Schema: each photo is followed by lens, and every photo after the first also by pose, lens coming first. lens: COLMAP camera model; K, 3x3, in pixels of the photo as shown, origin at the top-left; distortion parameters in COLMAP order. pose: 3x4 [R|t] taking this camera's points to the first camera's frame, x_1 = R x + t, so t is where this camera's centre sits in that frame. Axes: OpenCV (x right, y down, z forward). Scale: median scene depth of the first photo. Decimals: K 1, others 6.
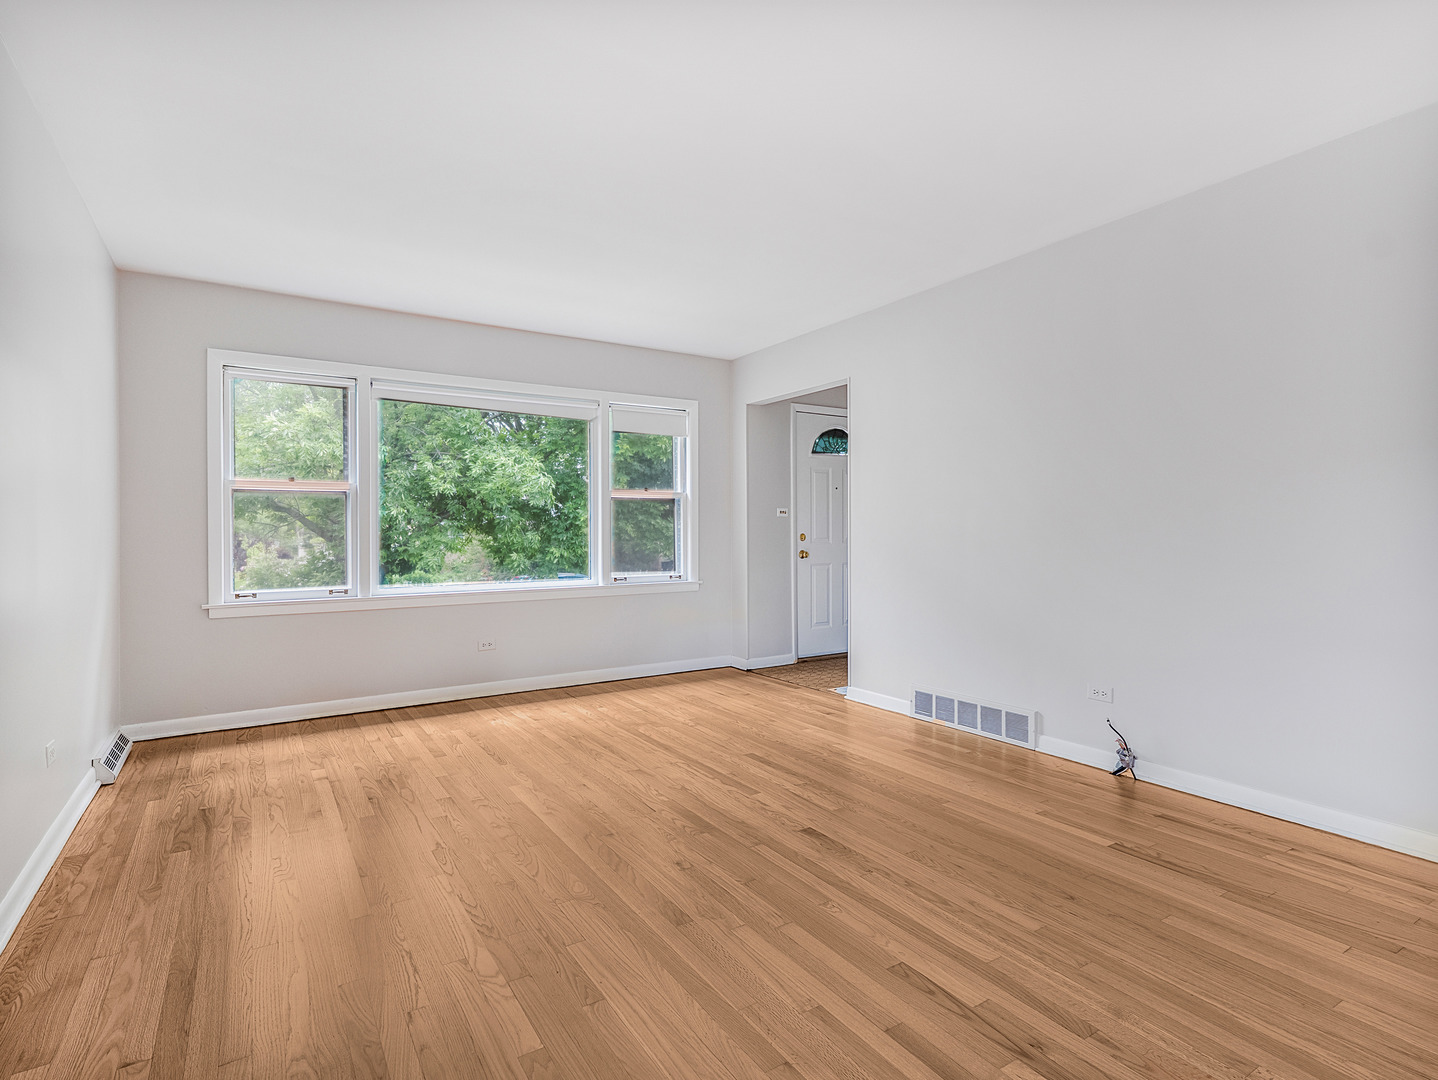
lens RADIAL K [[729.1, 0, 676.2], [0, 729.1, 554.4], [0, 0, 1]] dist [0.007842, -0.004513]
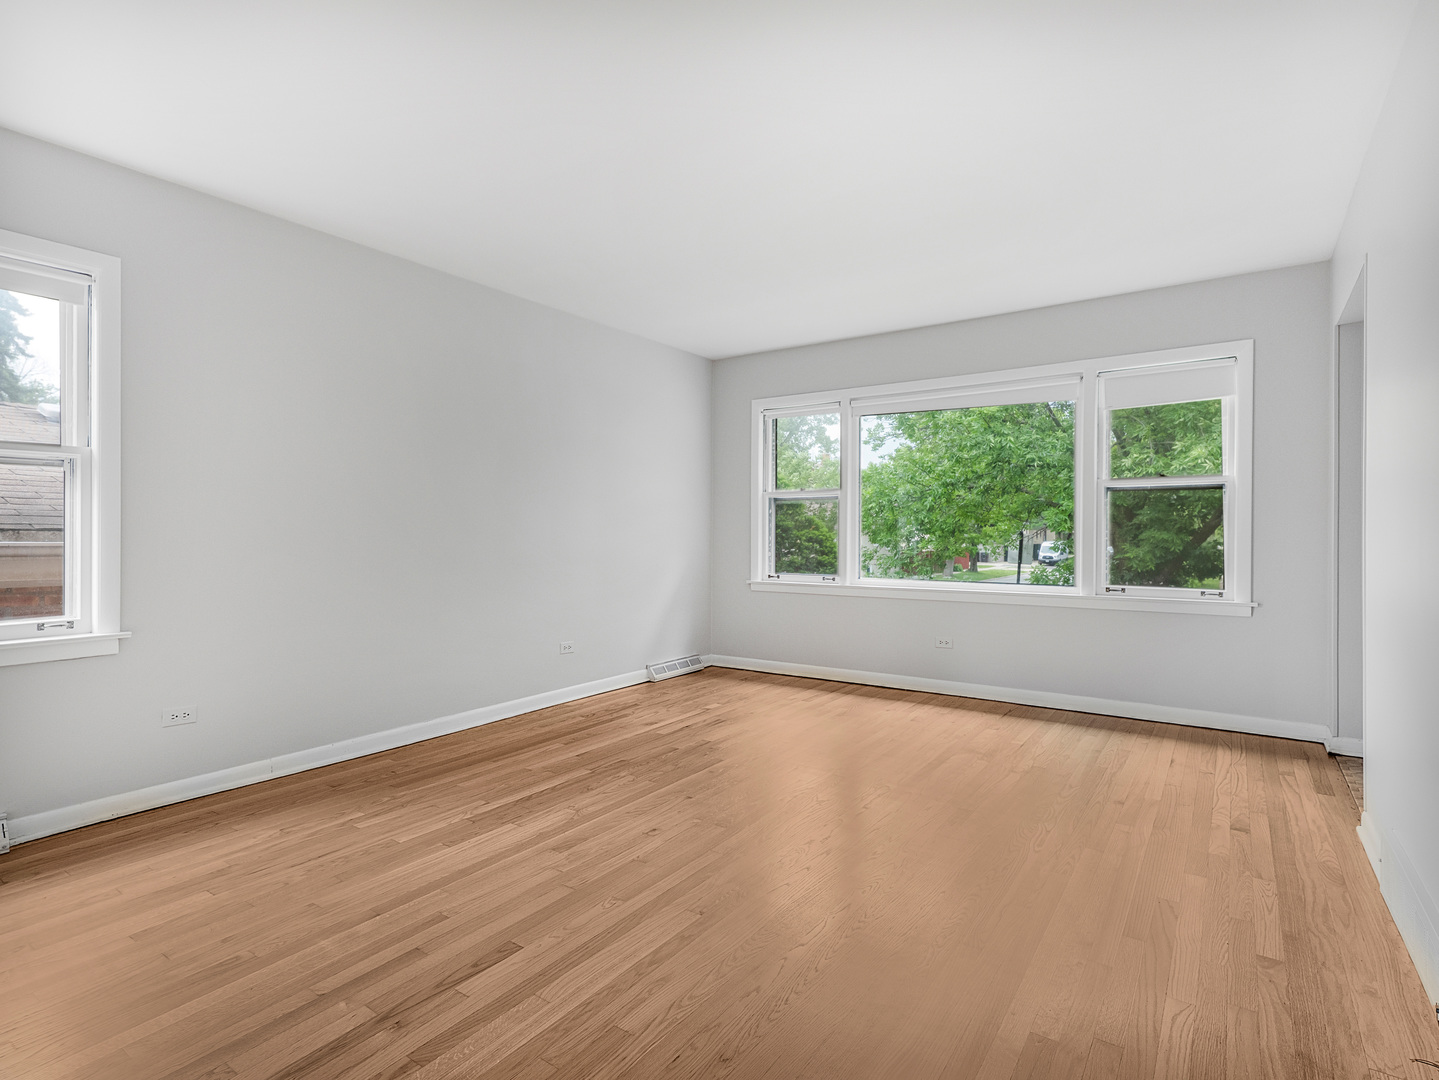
lens RADIAL K [[729.6, 0, 731.7], [0, 729.6, 532.9], [0, 0, 1]] dist [0.007842, -0.004513]
pose [[0.414920, 0.006406, -0.909835, 0.629611], [-0.030441, 0.999513, -0.006844, -0.012631], [0.909348, 0.030536, 0.414913, 0.378961]]
